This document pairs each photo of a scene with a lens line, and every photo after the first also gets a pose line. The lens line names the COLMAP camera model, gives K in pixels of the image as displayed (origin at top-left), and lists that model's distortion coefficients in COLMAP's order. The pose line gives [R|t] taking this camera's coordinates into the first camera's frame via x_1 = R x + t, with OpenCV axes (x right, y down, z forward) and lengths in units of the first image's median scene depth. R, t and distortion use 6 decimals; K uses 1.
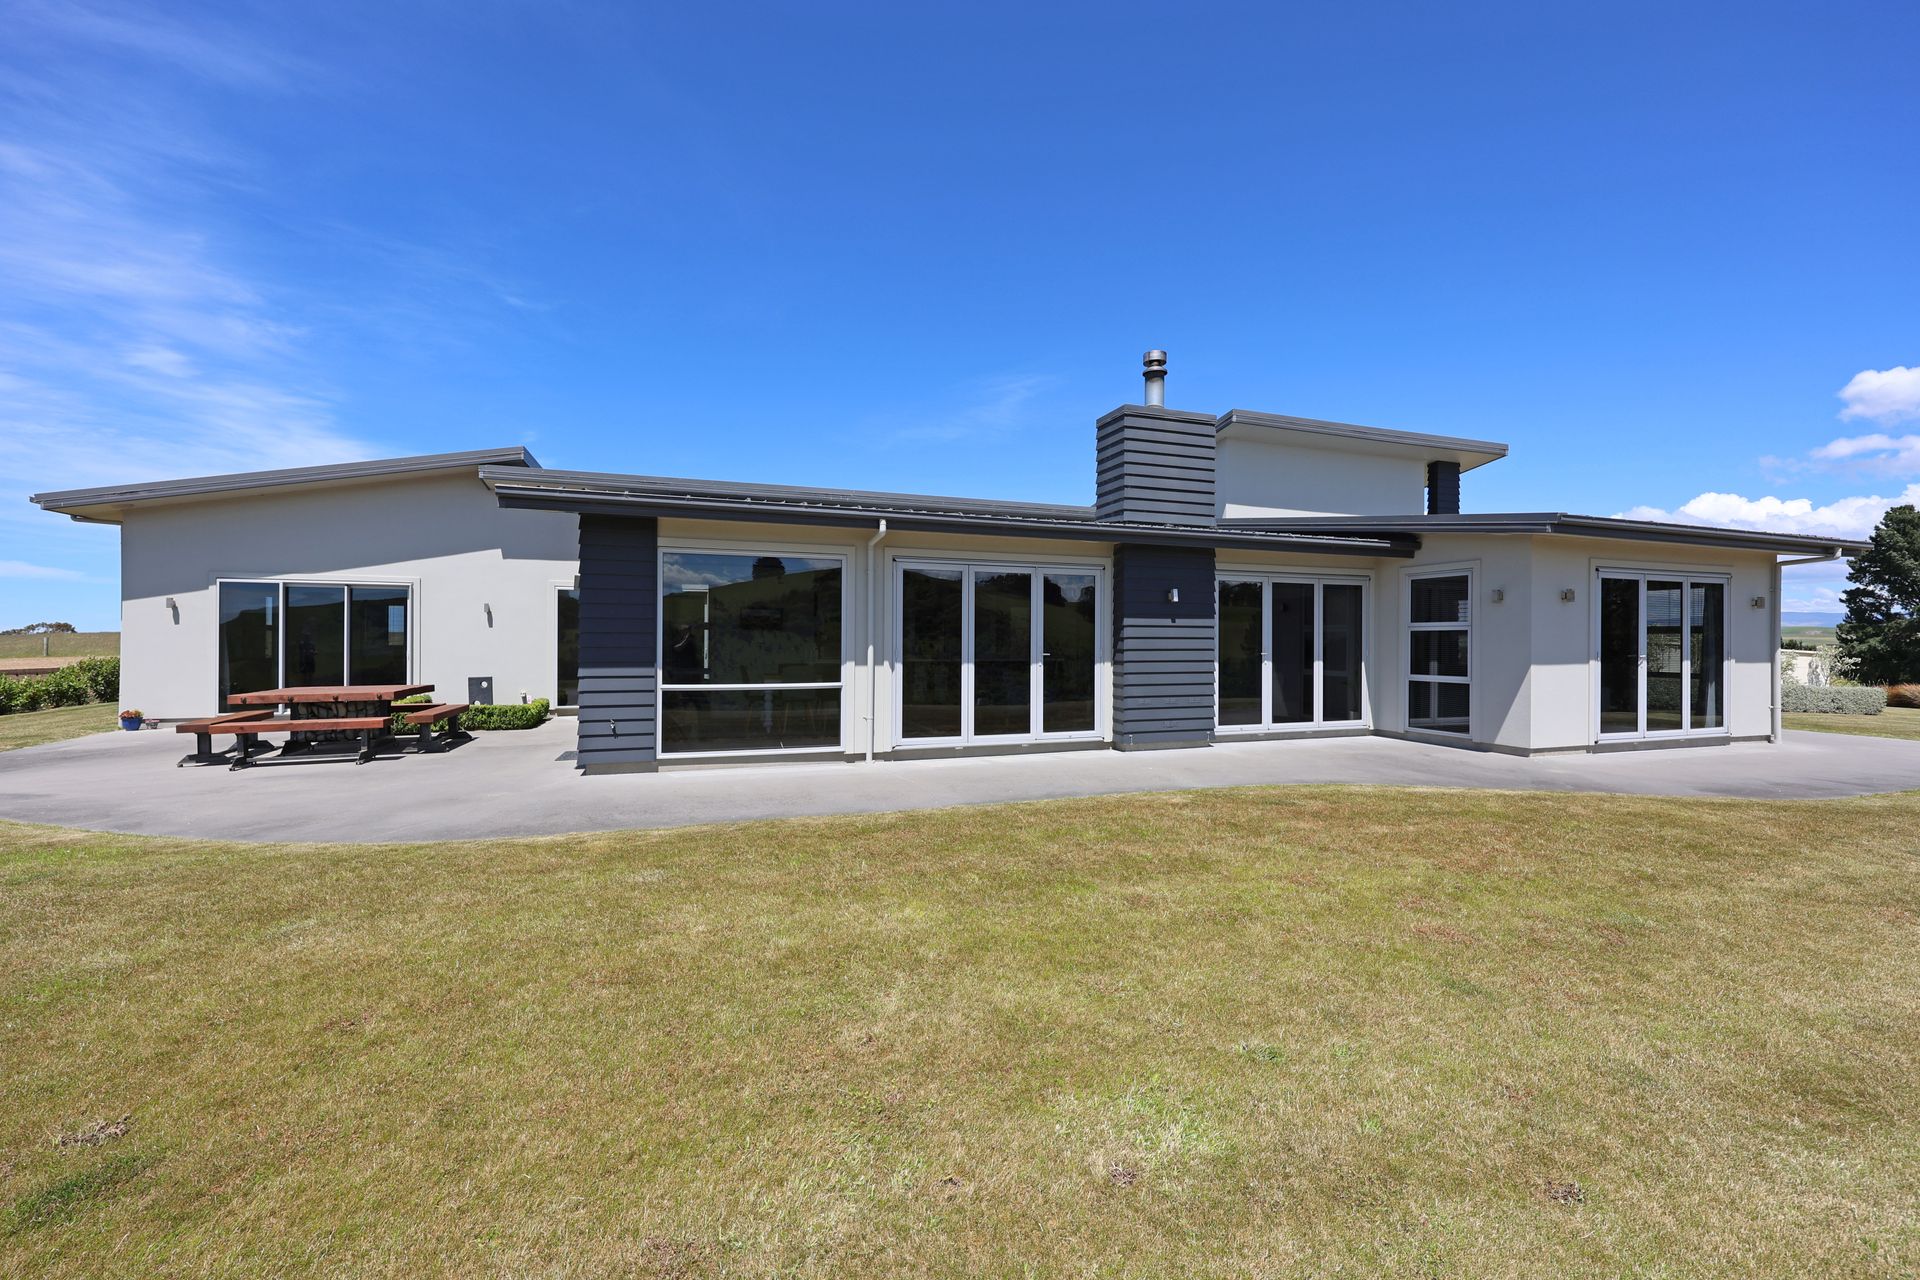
lens RADIAL K [[776.0, 0, 960.0], [0, 776.0, 640.0], [0, 0, 1]] dist [-0.000543, -0.000374]
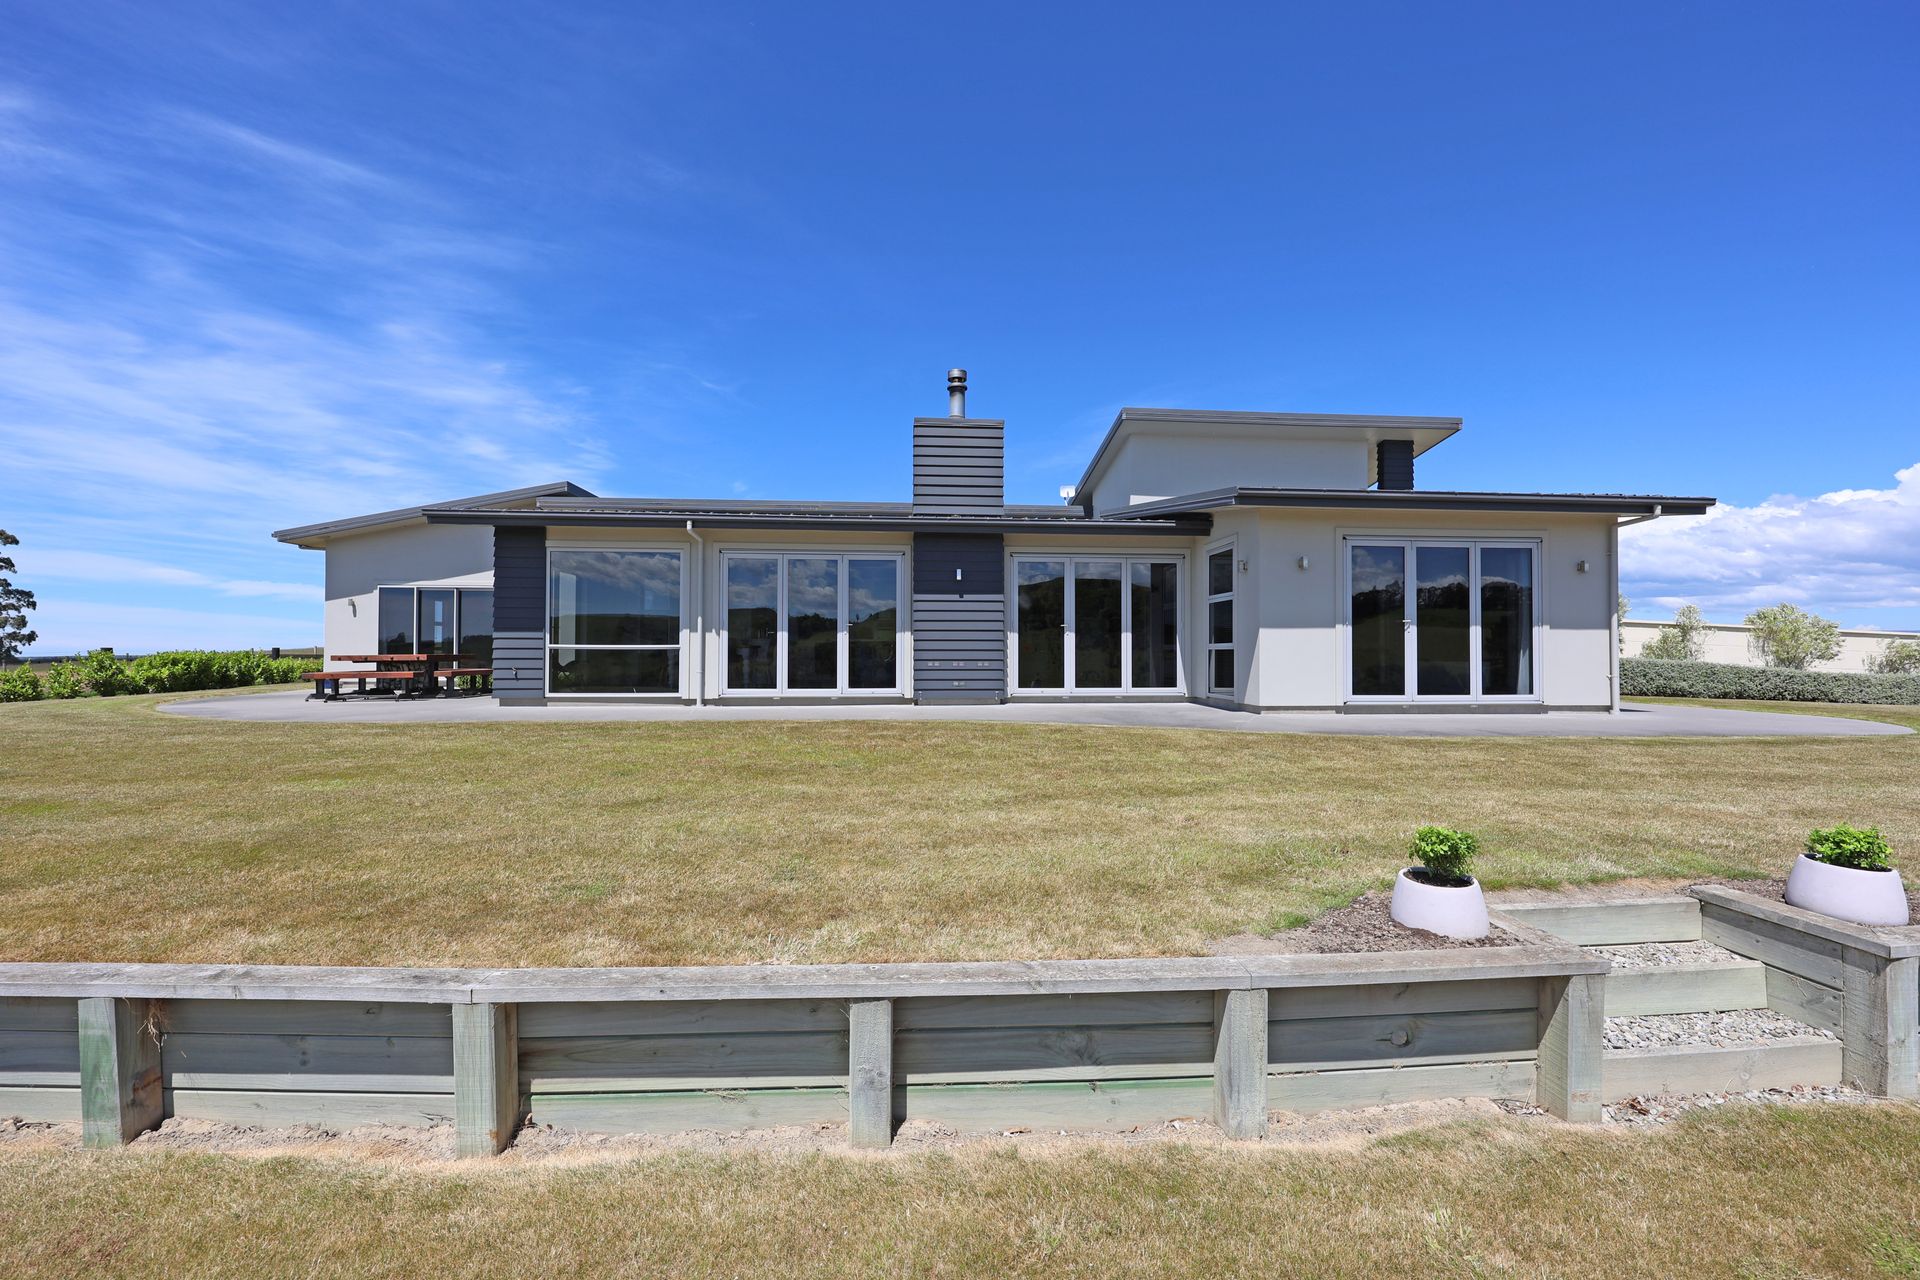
lens RADIAL K [[770.5, 0, 956.3], [0, 770.5, 636.2], [0, 0, 1]] dist [-0.000110, 0.000015]
pose [[0.965840, -0.007766, -0.259022, 0.569292], [0.002617, 0.999792, -0.020217, 0.059812], [0.259125, 0.018848, 0.965660, -0.133627]]
